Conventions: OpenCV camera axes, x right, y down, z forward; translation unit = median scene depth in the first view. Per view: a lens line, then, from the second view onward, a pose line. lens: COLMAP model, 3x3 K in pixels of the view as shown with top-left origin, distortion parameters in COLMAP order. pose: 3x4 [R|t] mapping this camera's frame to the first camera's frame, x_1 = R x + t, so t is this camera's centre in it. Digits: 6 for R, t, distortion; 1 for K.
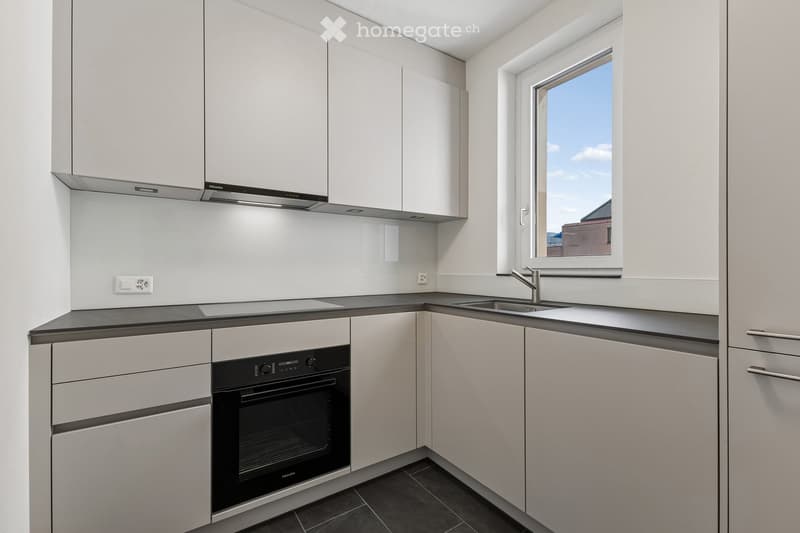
lens RADIAL K [[342.3, 0, 400.0], [0, 342.3, 266.5], [0, 0, 1]] dist [-0.000903, 0.000021]
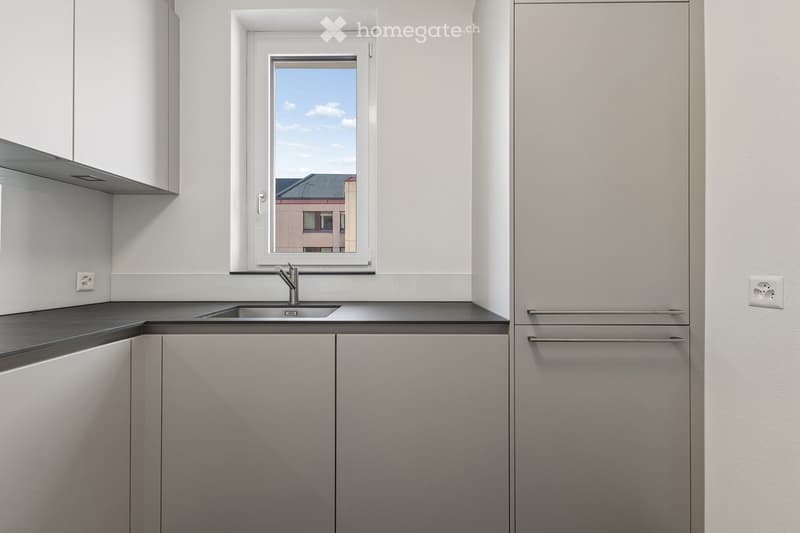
lens RADIAL K [[342.3, 0, 400.0], [0, 342.3, 266.5], [0, 0, 1]] dist [-0.000903, 0.000021]
pose [[0.565971, -0.001058, 0.824425, -0.145655], [-0.005815, 0.999969, 0.005275, 0.002551], [-0.824405, -0.007780, 0.565947, 0.241618]]
